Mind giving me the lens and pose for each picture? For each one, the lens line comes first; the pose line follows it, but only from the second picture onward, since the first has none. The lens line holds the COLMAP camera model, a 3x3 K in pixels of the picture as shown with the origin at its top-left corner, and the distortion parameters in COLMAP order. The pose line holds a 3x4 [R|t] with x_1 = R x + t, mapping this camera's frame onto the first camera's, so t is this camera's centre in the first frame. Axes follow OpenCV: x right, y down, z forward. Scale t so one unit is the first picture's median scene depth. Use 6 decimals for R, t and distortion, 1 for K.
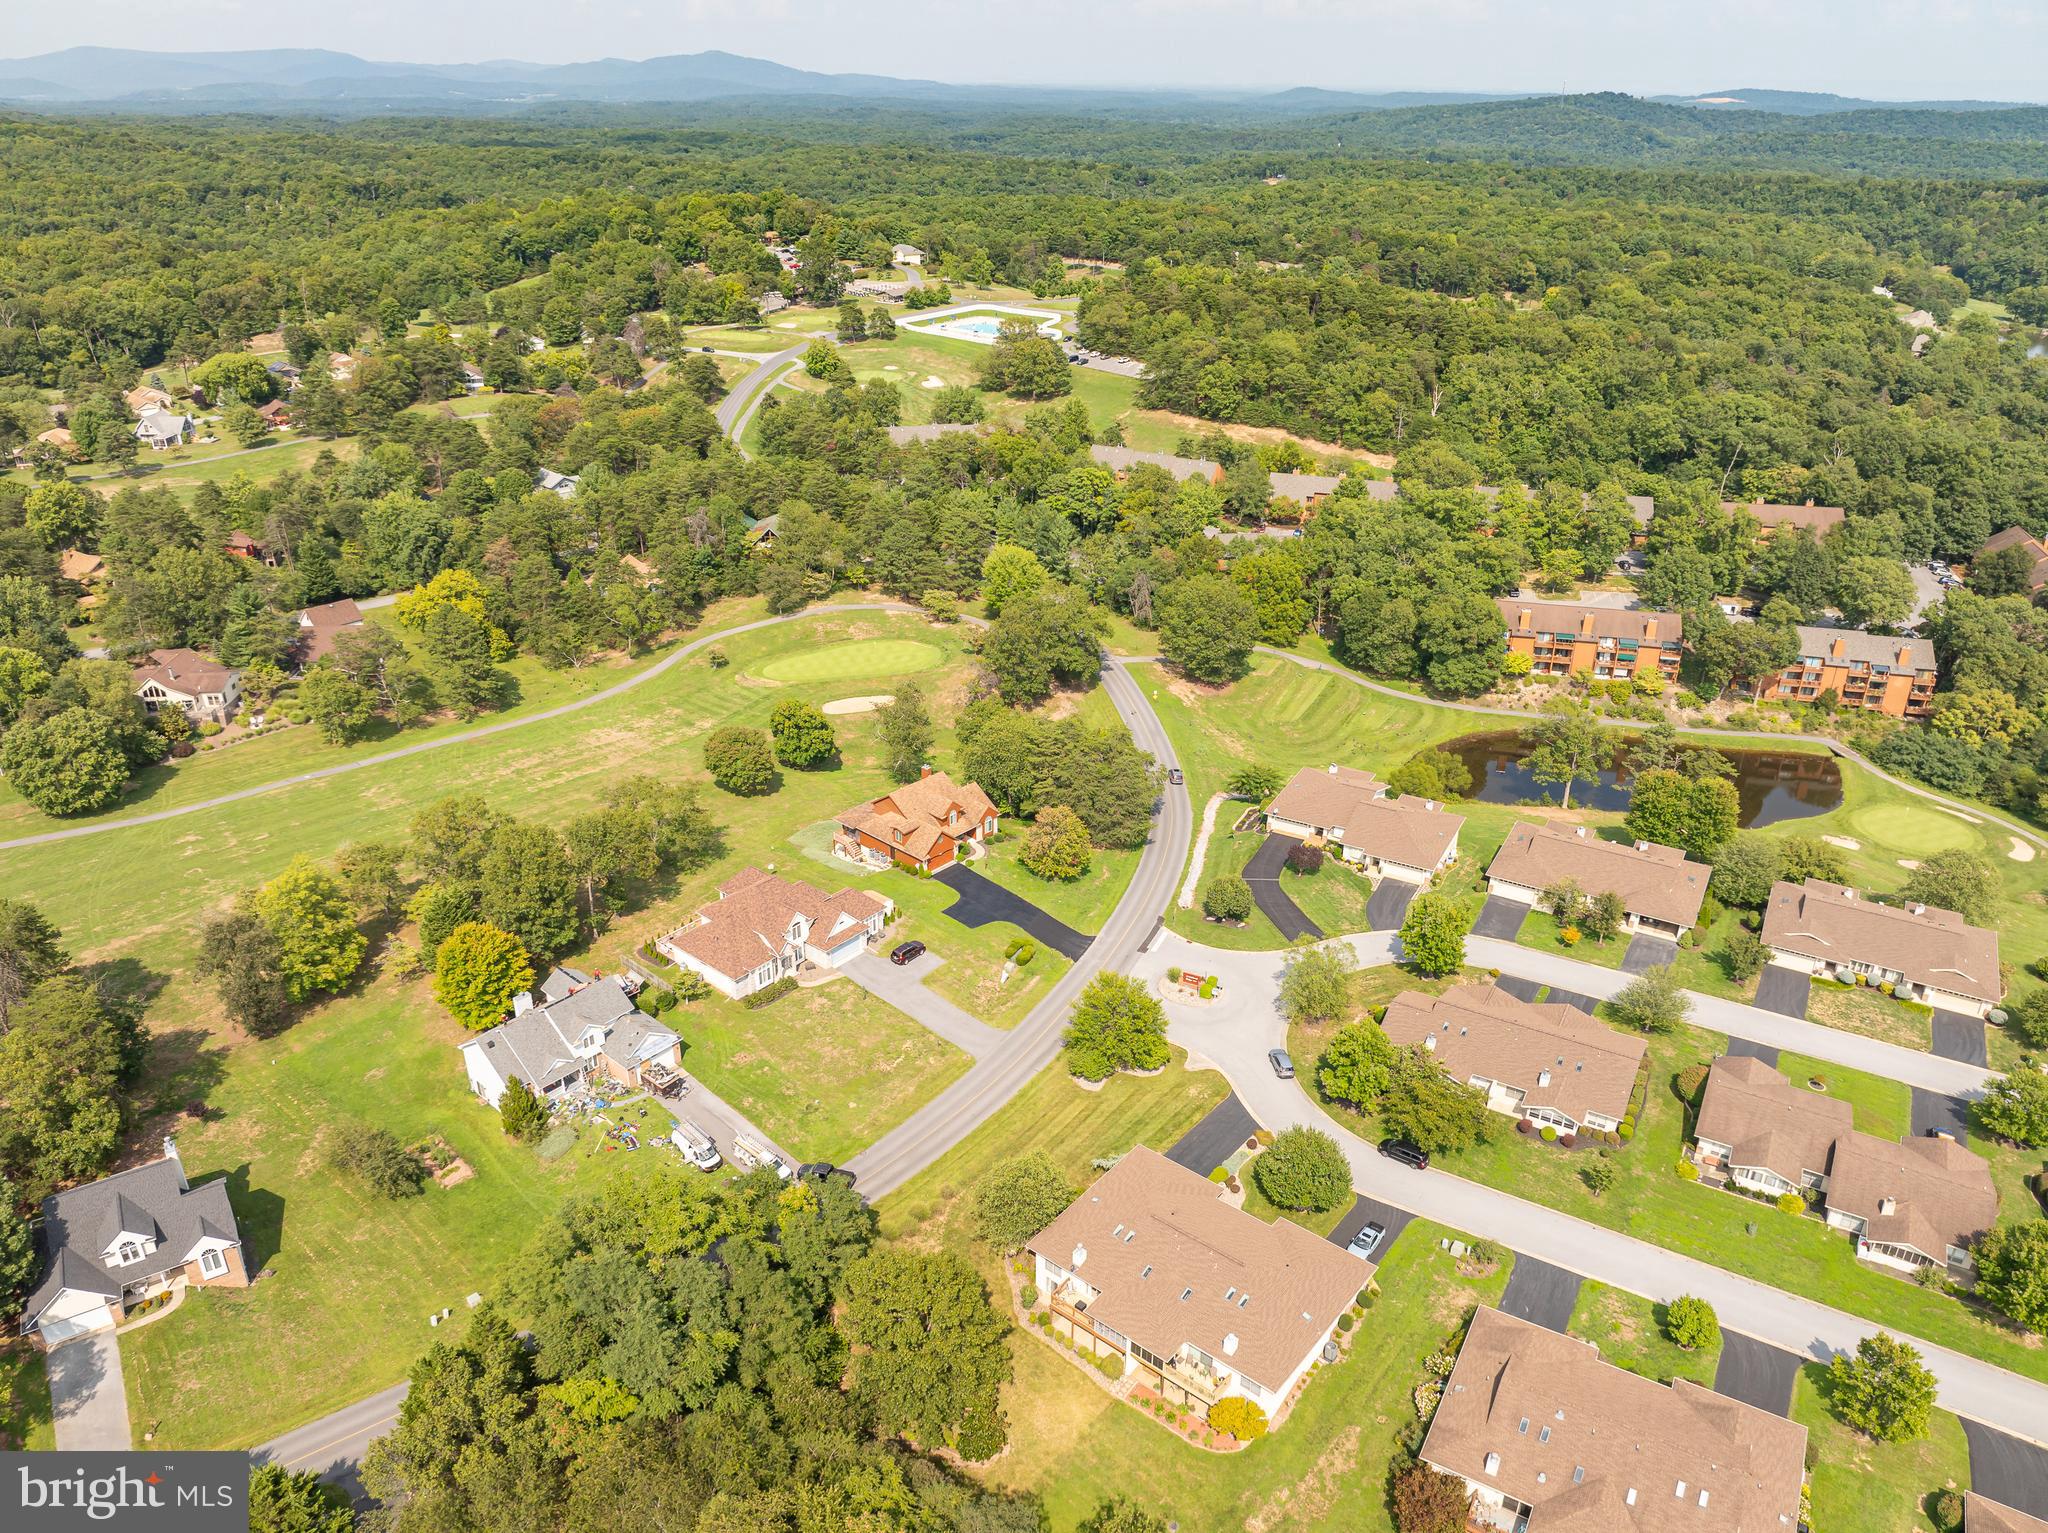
lens RADIAL K [[1452.5, 0, 1027.5], [0, 1452.5, 757.9], [0, 0, 1]] dist [-0.037277, -0.001861]
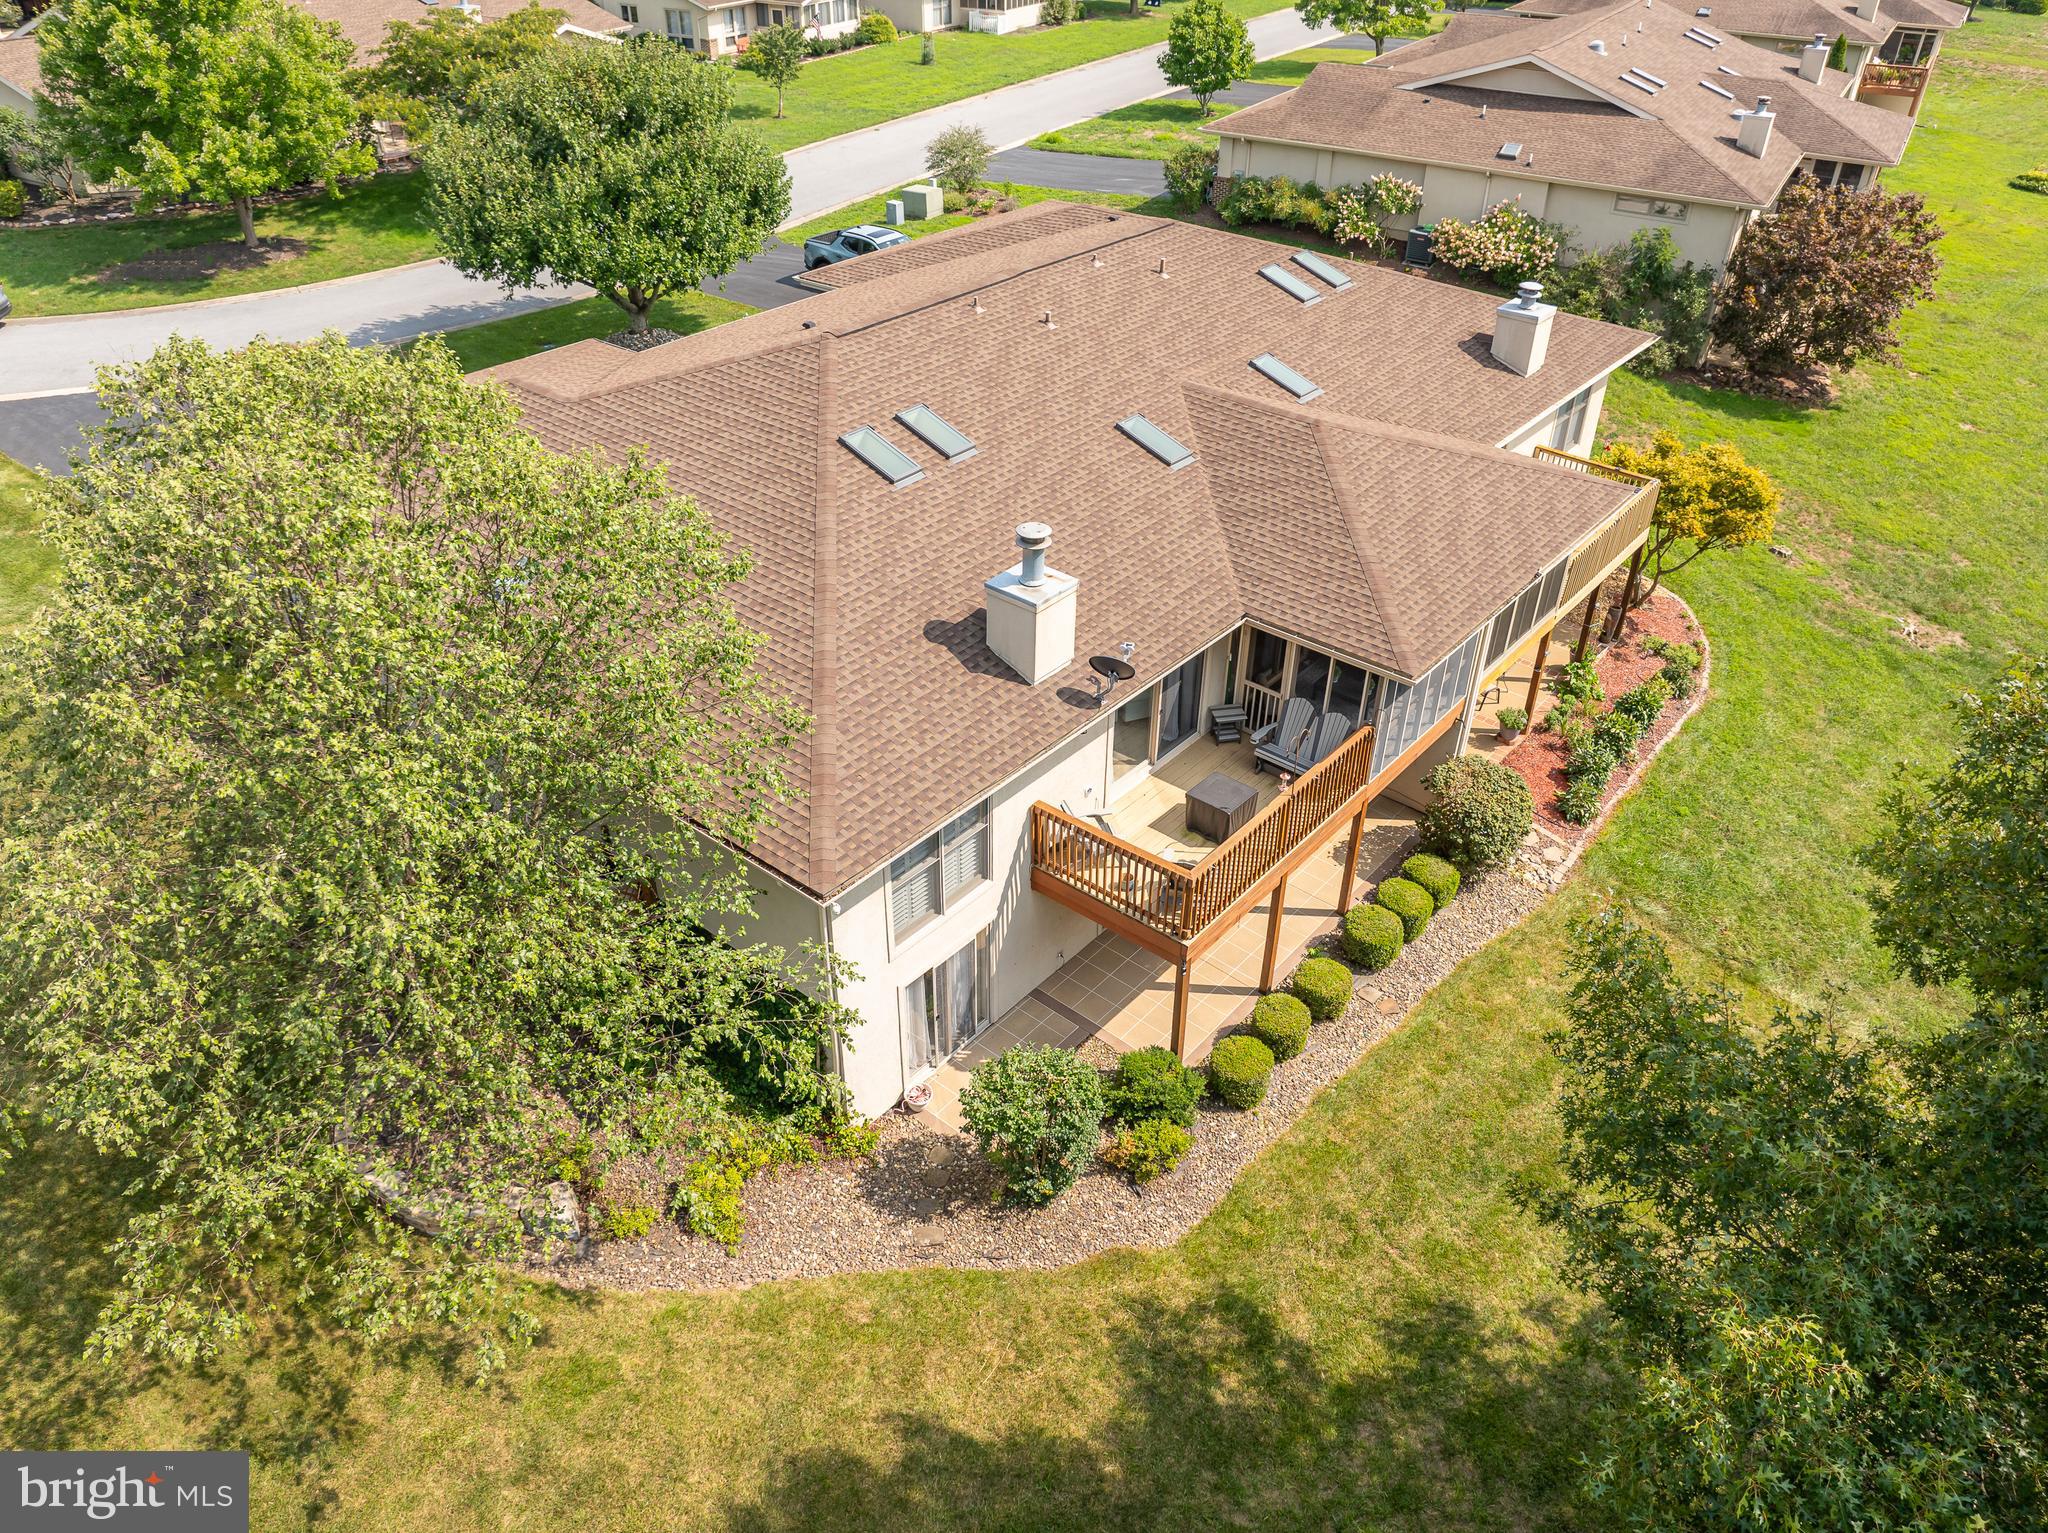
lens RADIAL K [[1452.5, 0, 1027.5], [0, 1452.5, 757.9], [0, 0, 1]] dist [-0.037277, -0.001861]
pose [[0.010240, -0.572544, 0.819810, -0.049113], [0.420522, 0.746296, 0.515950, 0.138374], [-0.907225, 0.339465, 0.248410, 0.484977]]
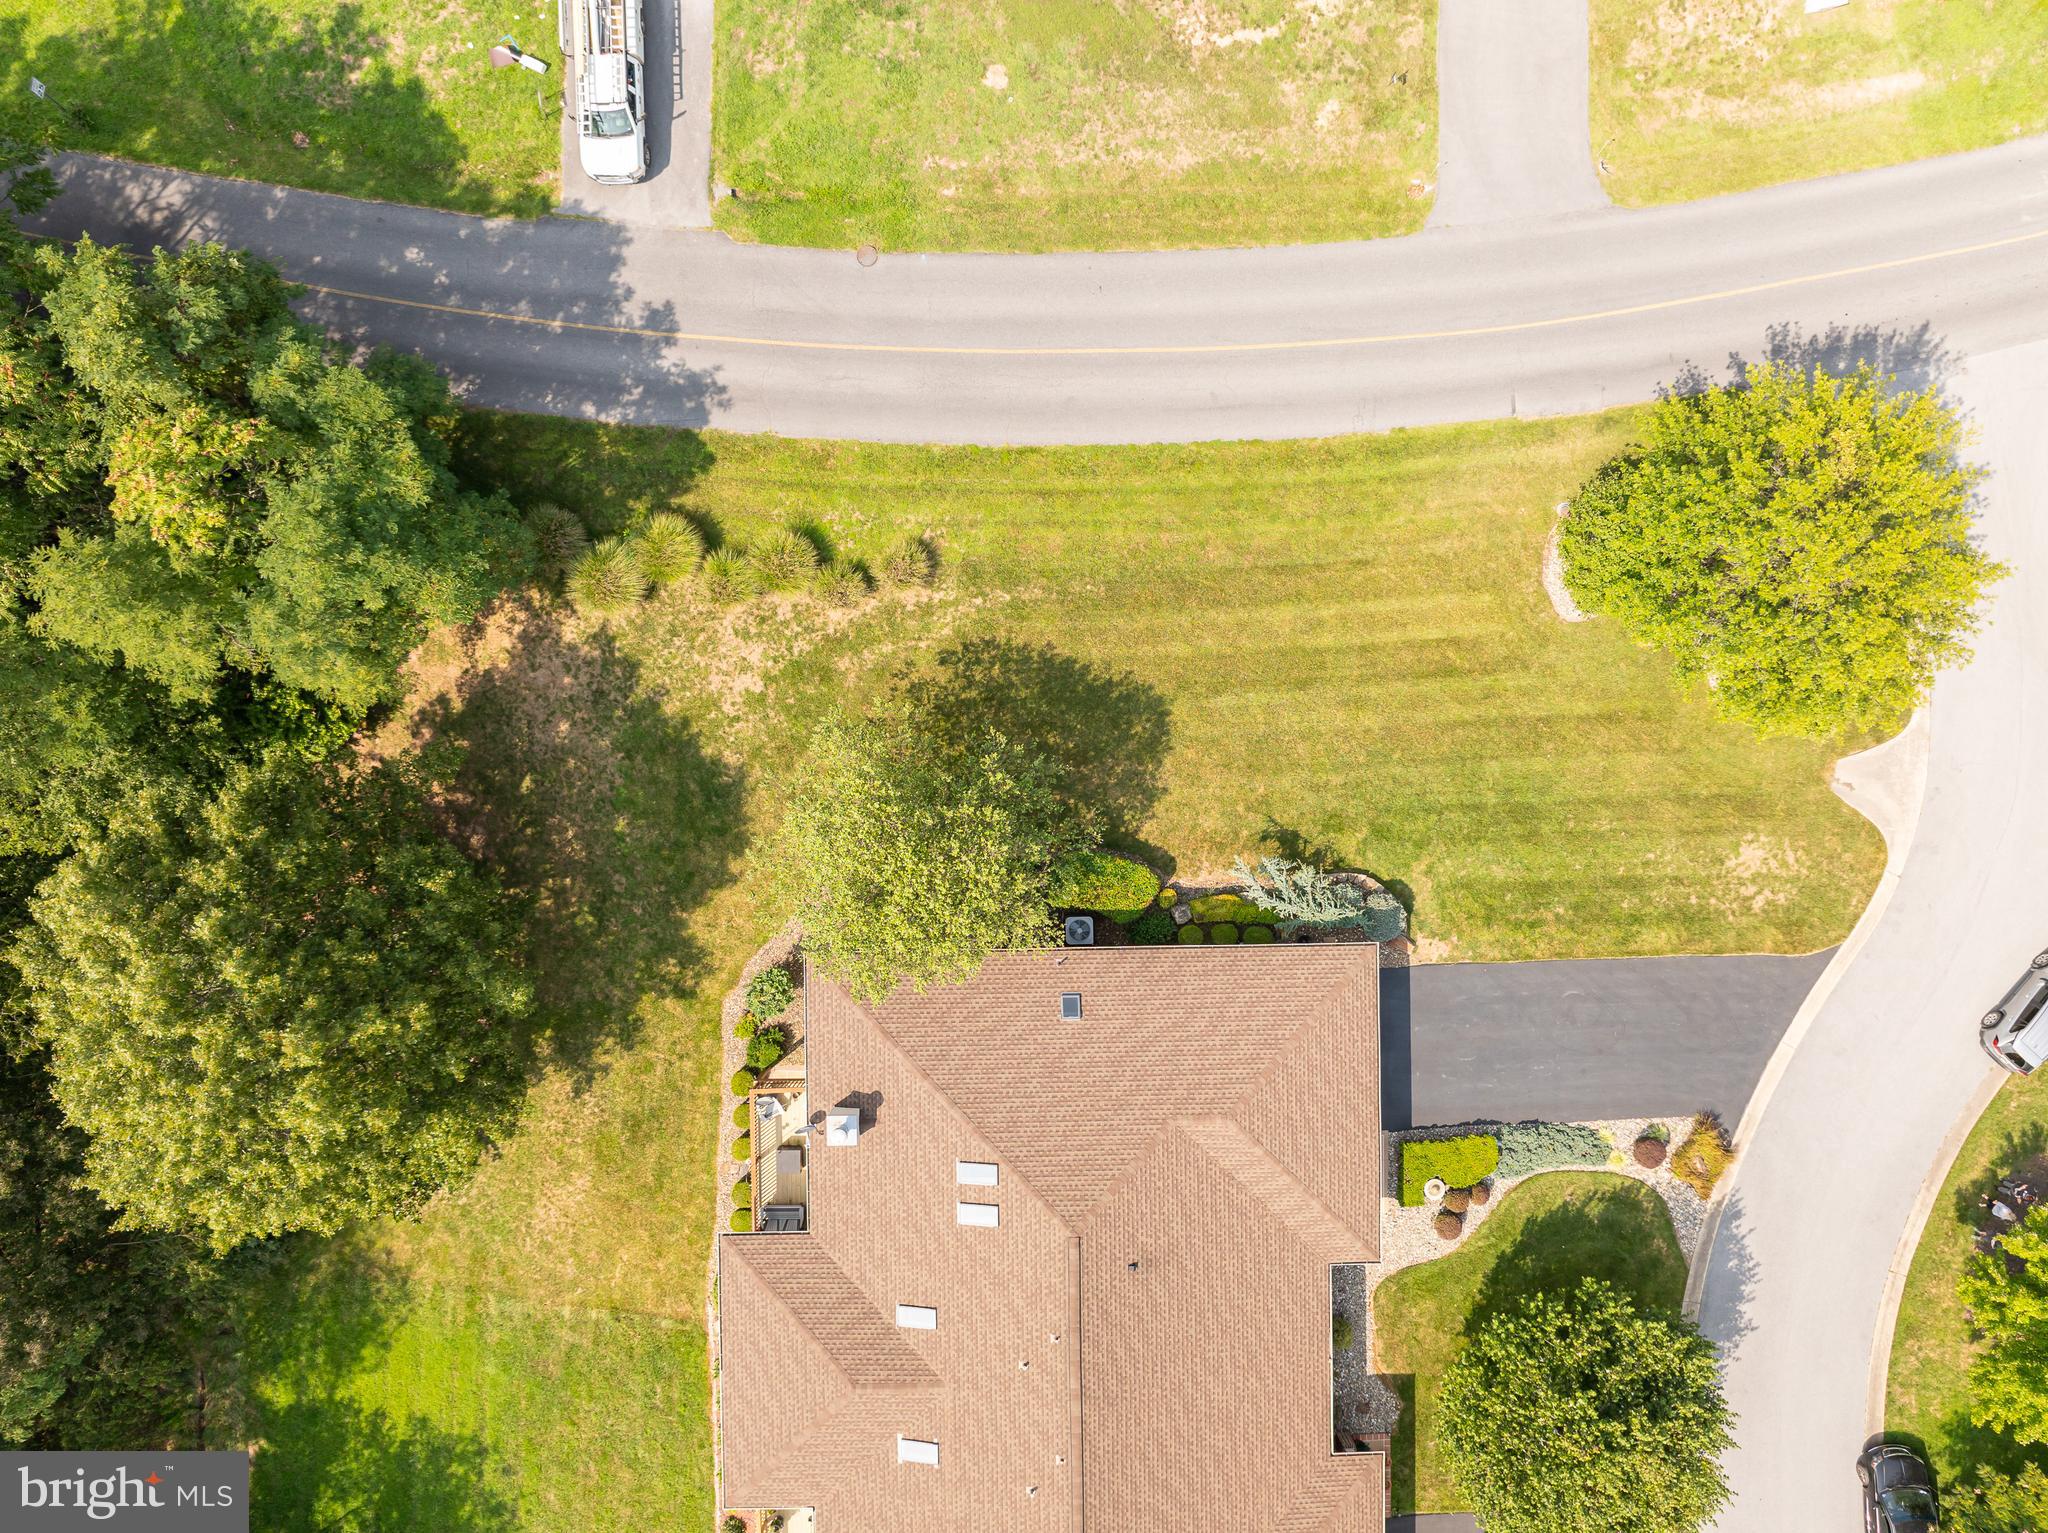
lens RADIAL K [[1458.3, 0, 1028.2], [0, 1458.3, 759.5], [0, 0, 1]] dist [-0.026720, -0.048556]
pose [[0.642900, 0.765926, -0.006150, -0.000273], [-0.336763, 0.289865, 0.895862, -0.001683], [0.687947, -0.573878, 0.444290, 0.464718]]
